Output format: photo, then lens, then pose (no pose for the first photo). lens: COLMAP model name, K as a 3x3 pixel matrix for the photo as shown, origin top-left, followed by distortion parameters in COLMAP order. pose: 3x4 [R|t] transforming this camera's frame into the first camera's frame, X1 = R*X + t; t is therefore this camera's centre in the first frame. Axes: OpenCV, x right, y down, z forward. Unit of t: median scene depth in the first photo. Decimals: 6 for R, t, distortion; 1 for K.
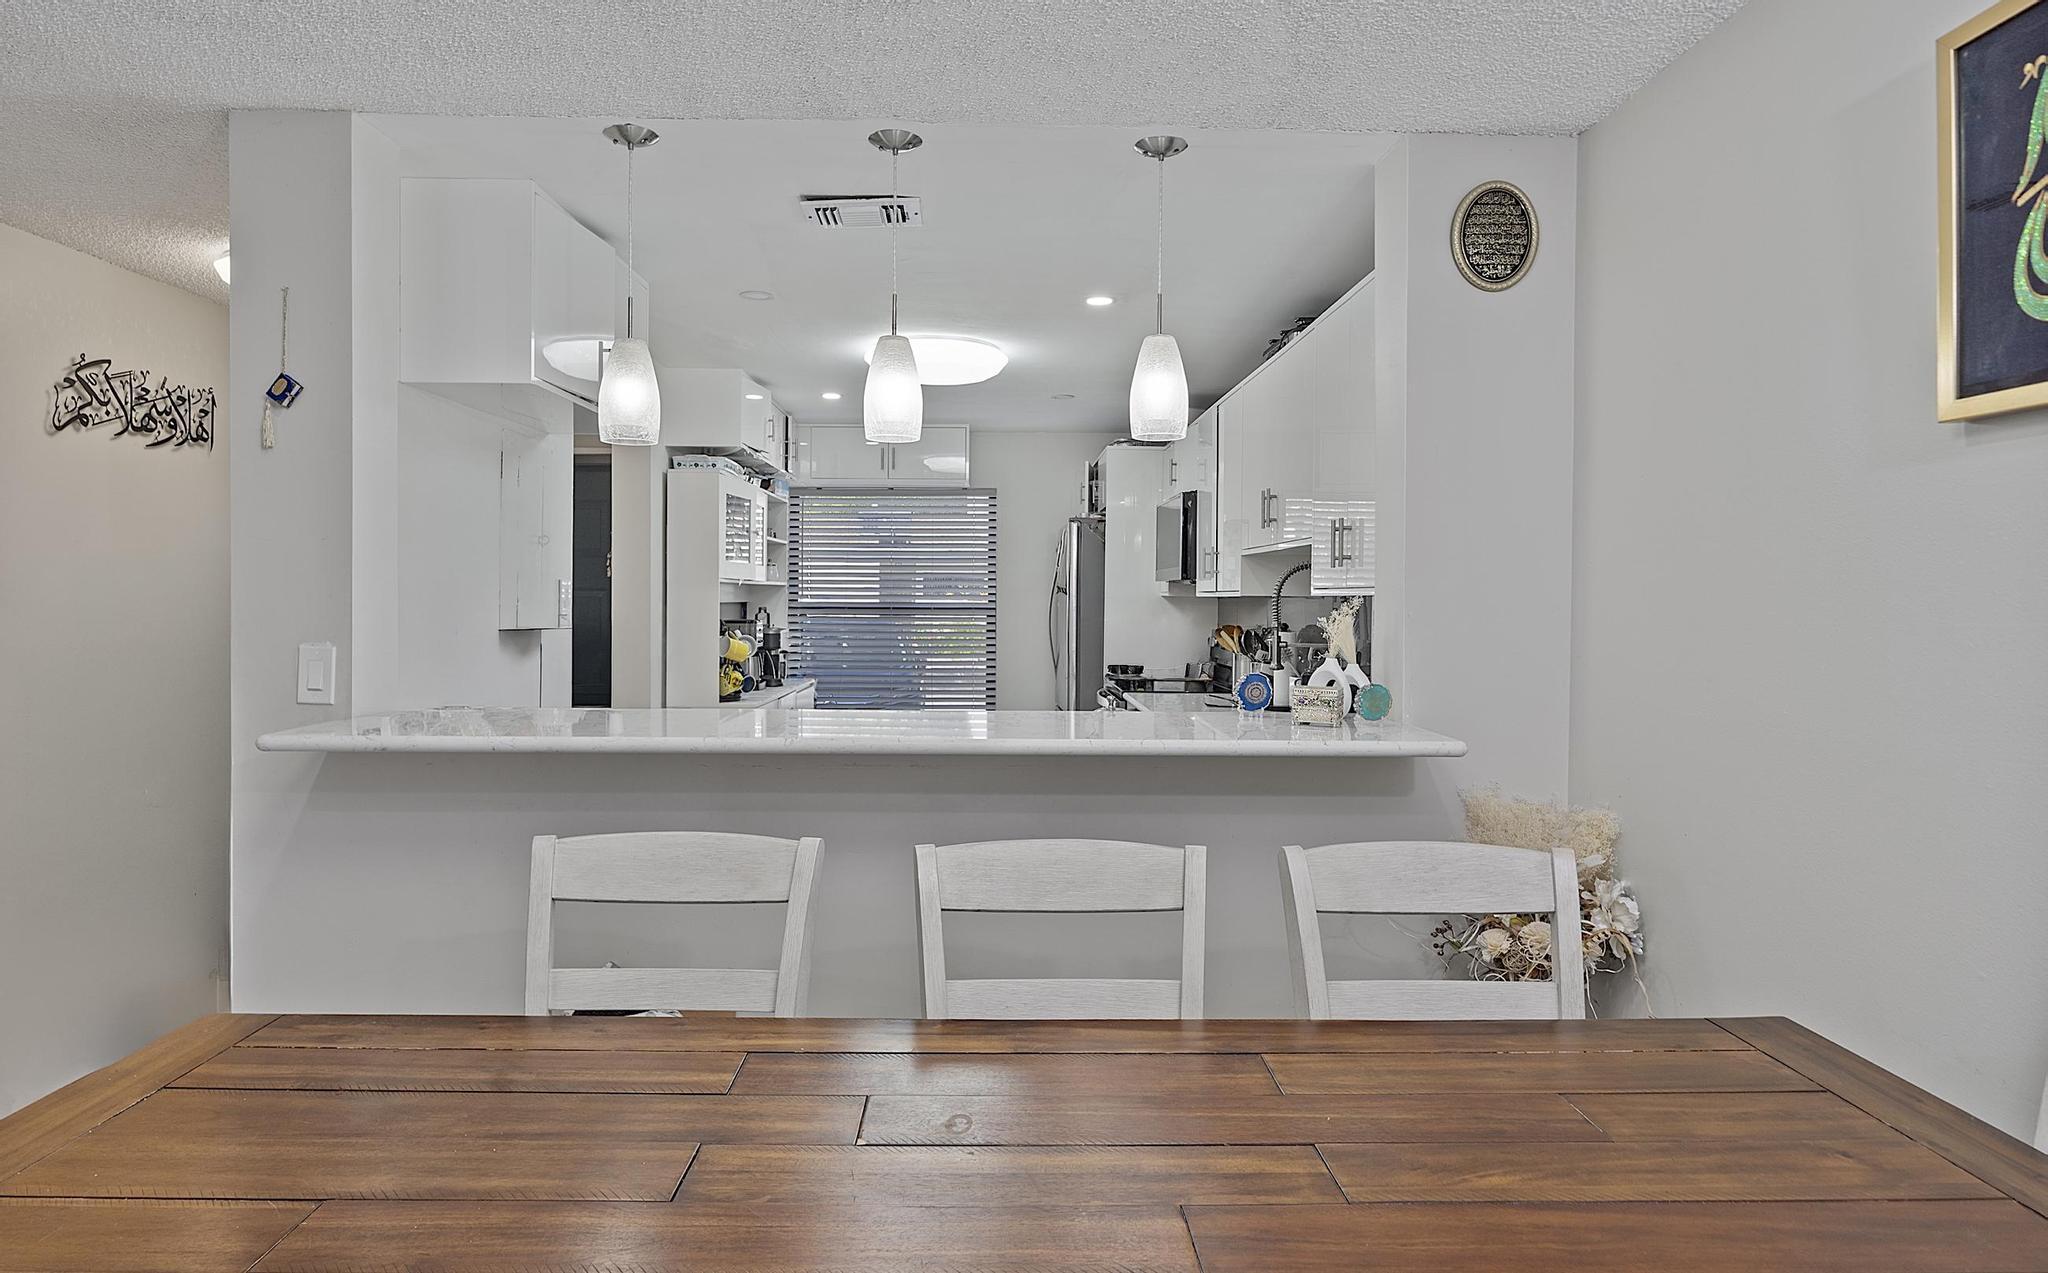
lens RADIAL K [[1141.3, 0, 1000.7], [0, 1141.3, 608.0], [0, 0, 1]] dist [0.000715, 0.000539]
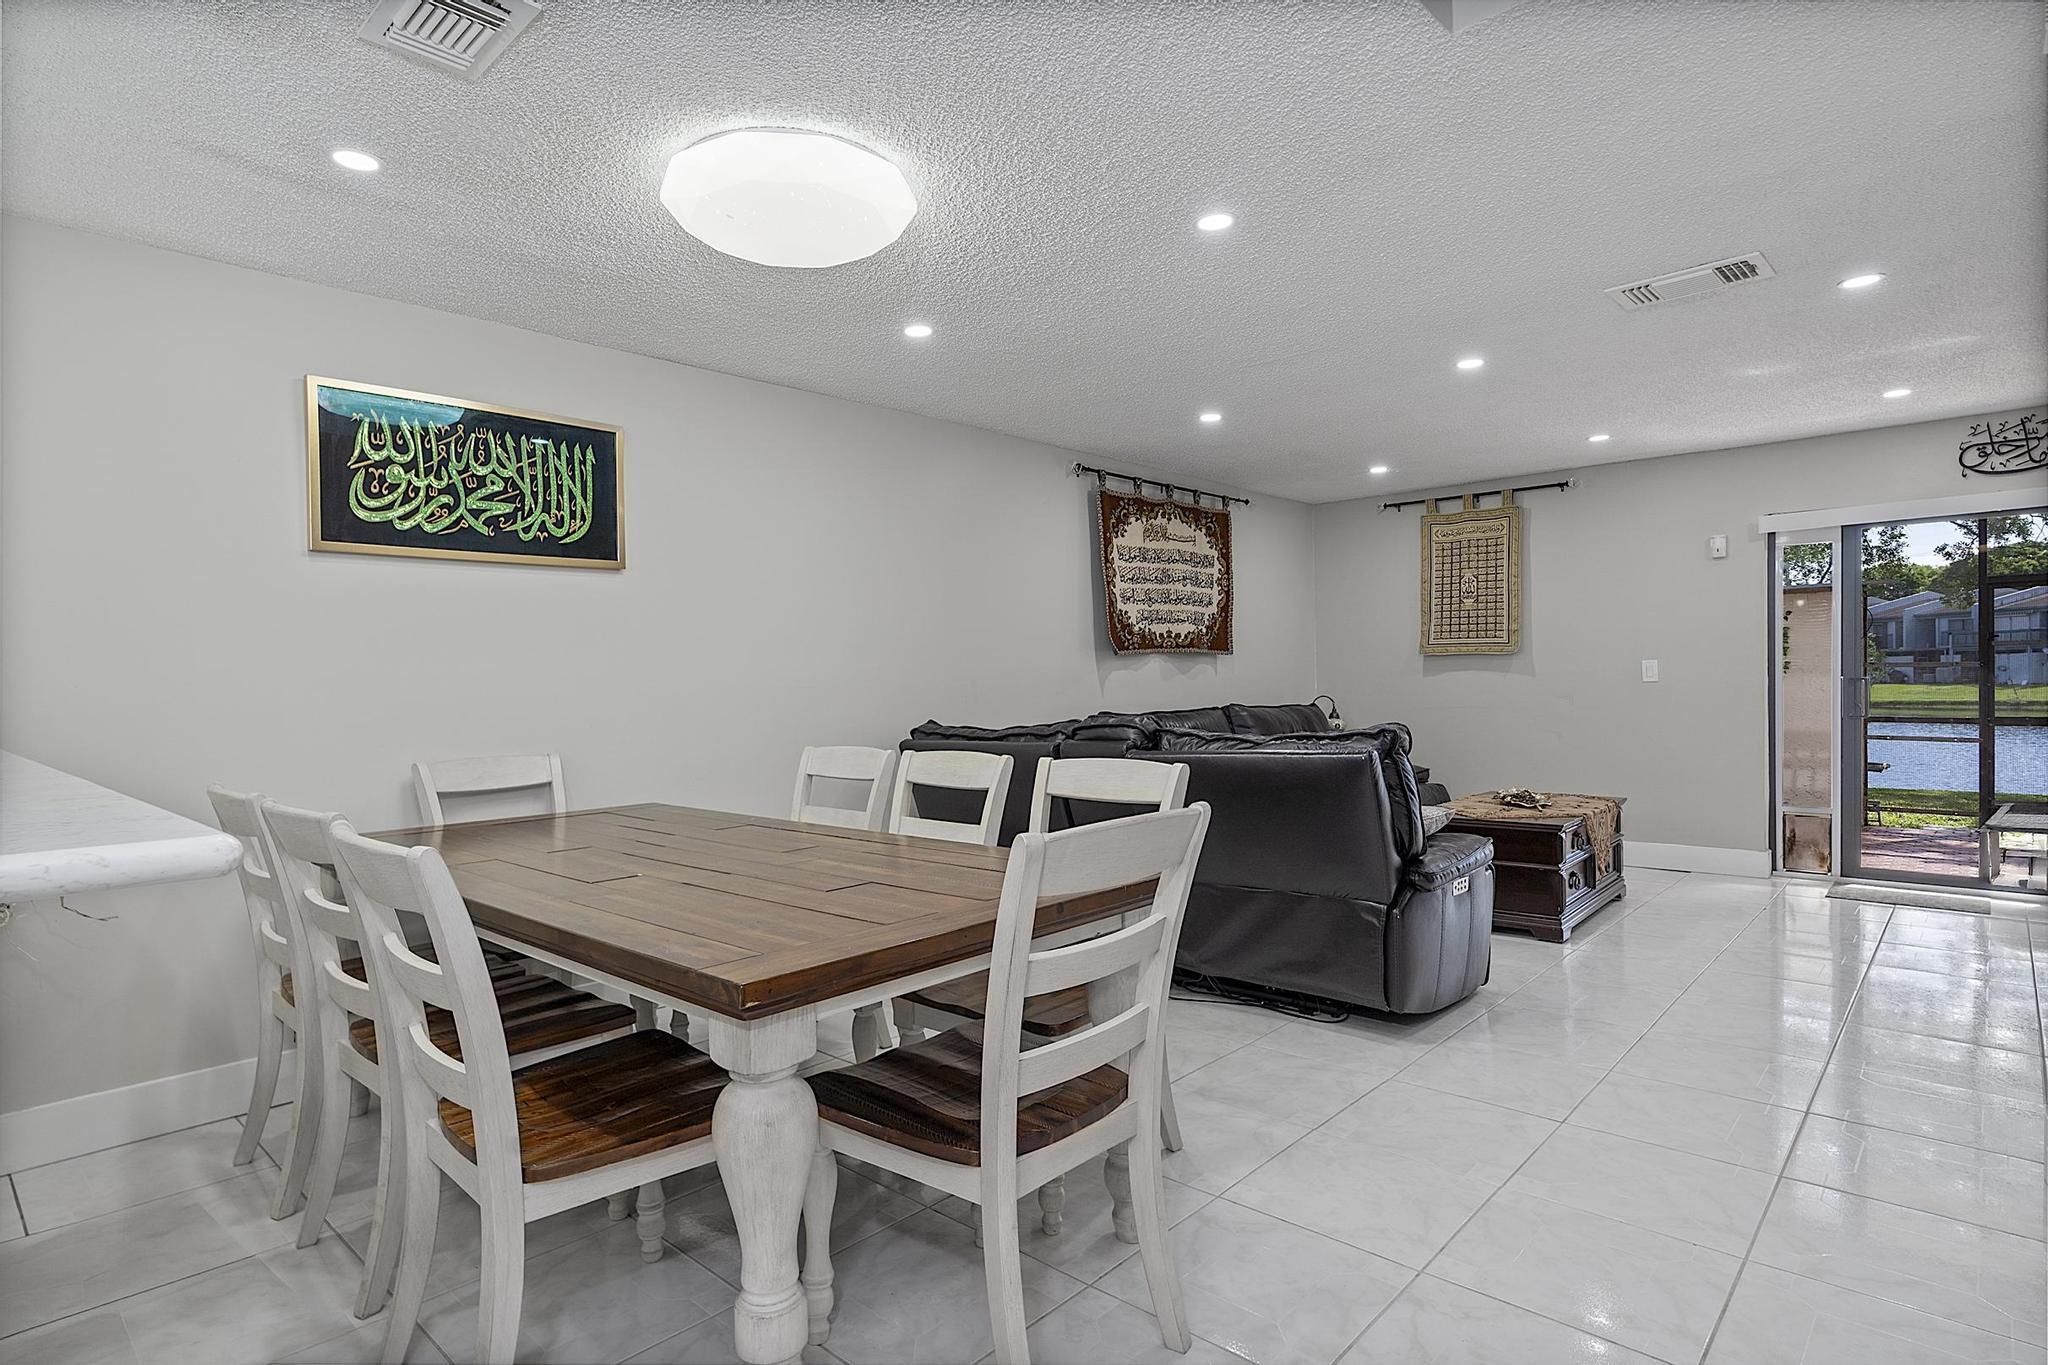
lens RADIAL K [[1084.0, 0, 1038.0], [0, 1084.0, 692.8], [0, 0, 1]] dist [-0.004399, 0.000359]
pose [[-0.738905, -0.003483, 0.673801, -0.762434], [0.019985, 0.999433, 0.027083, 0.040023], [-0.673514, 0.033478, -0.738416, 0.760962]]
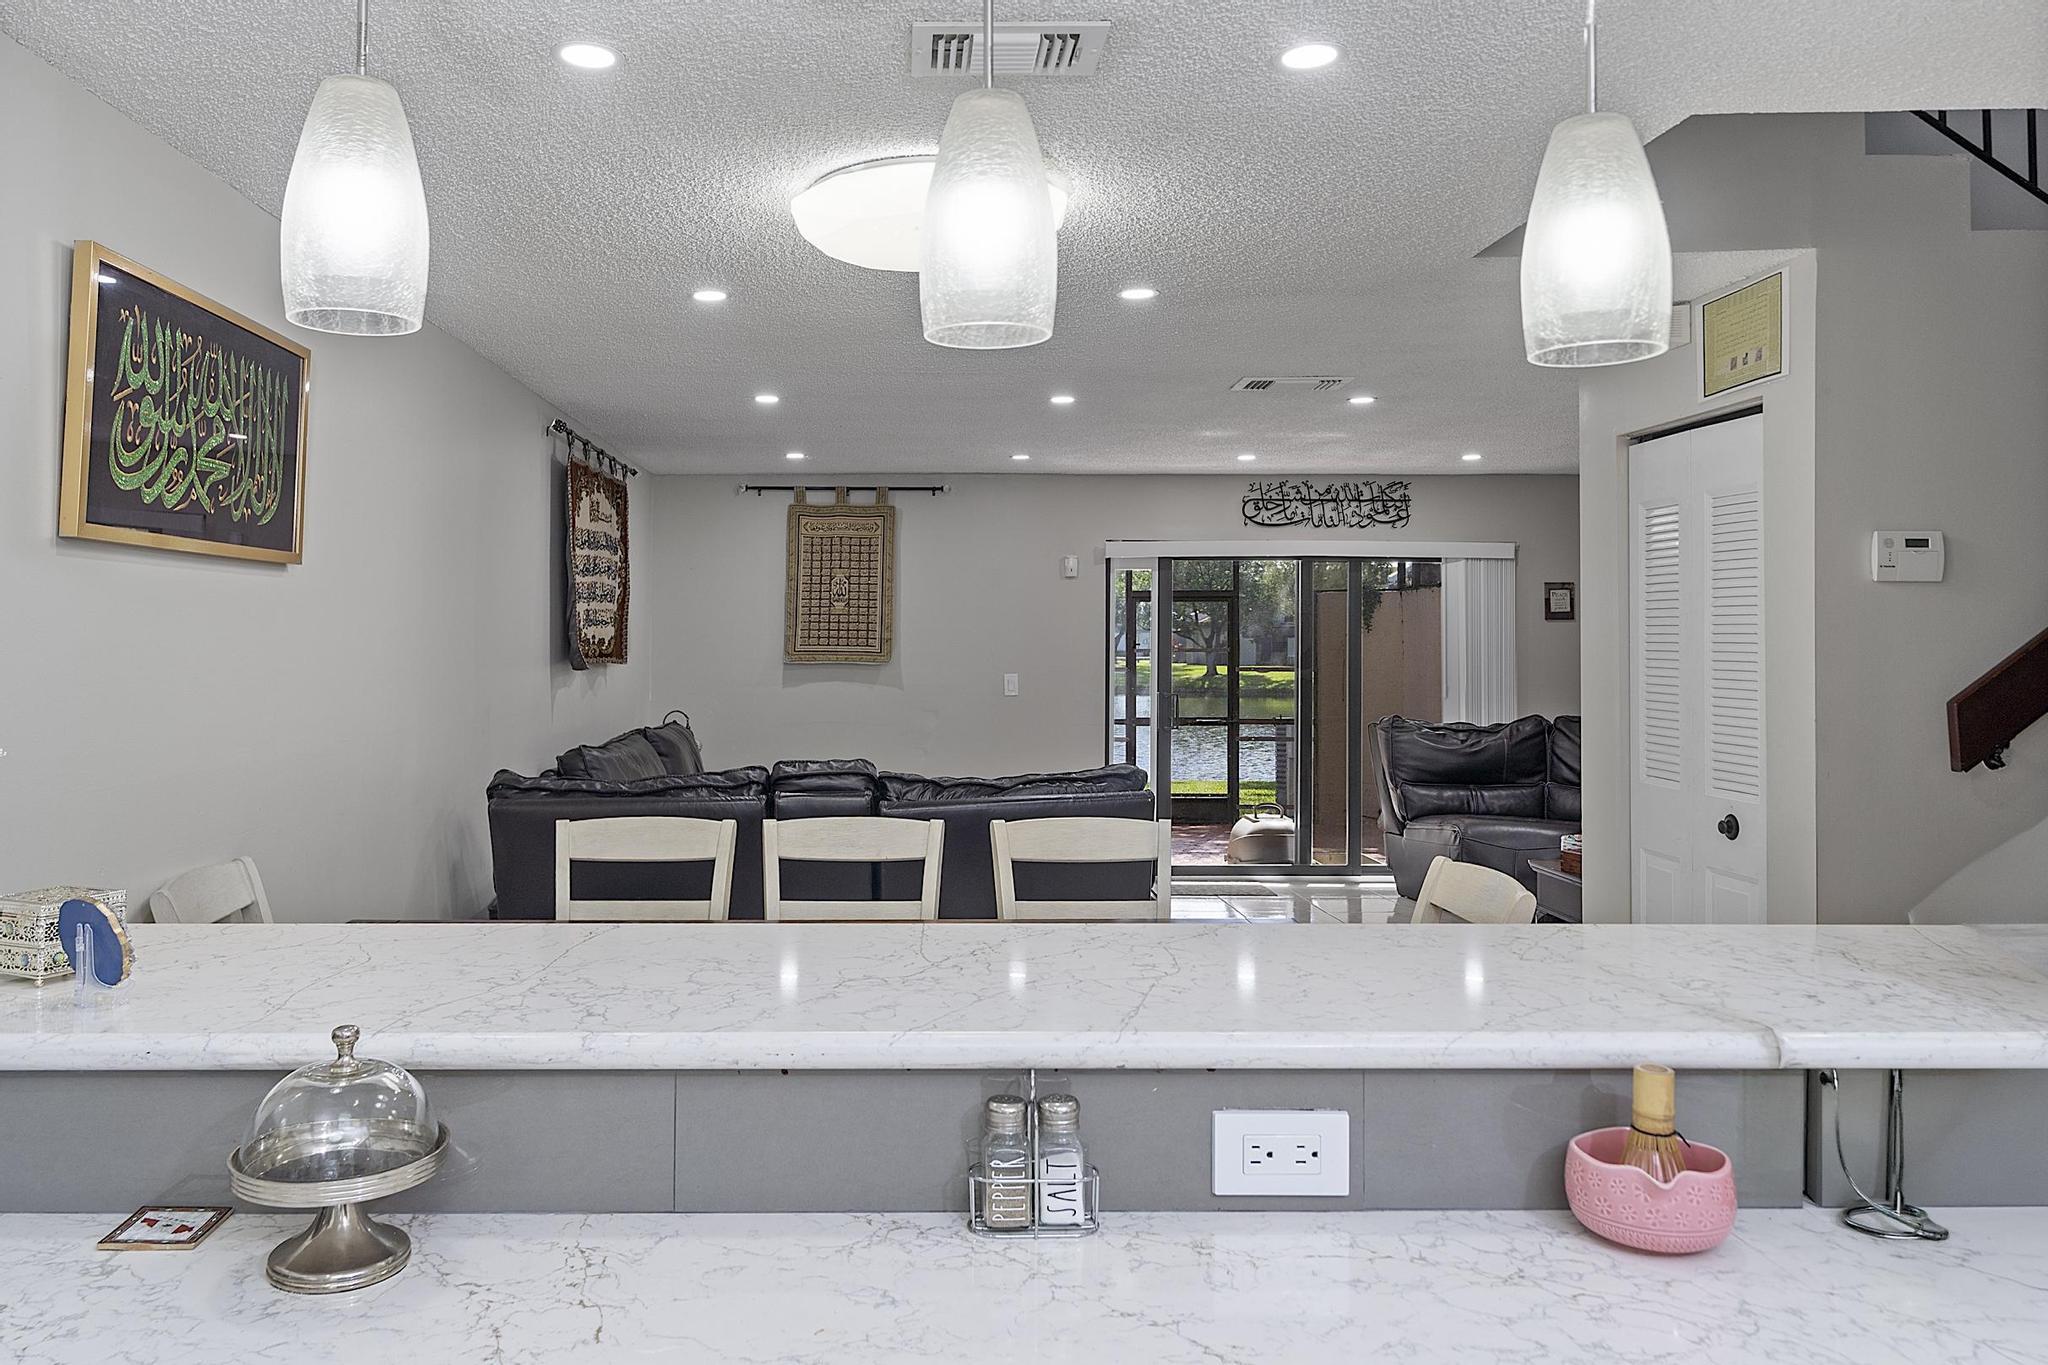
lens RADIAL K [[1487.2, 0, 986.3], [0, 1487.2, 589.3], [0, 0, 1]] dist [-0.000092, -0.000946]
pose [[-0.998847, -0.012085, -0.046452, -0.051447], [-0.010979, 0.999652, -0.023988, -0.036451], [0.046726, -0.023450, -0.998632, 1.278908]]
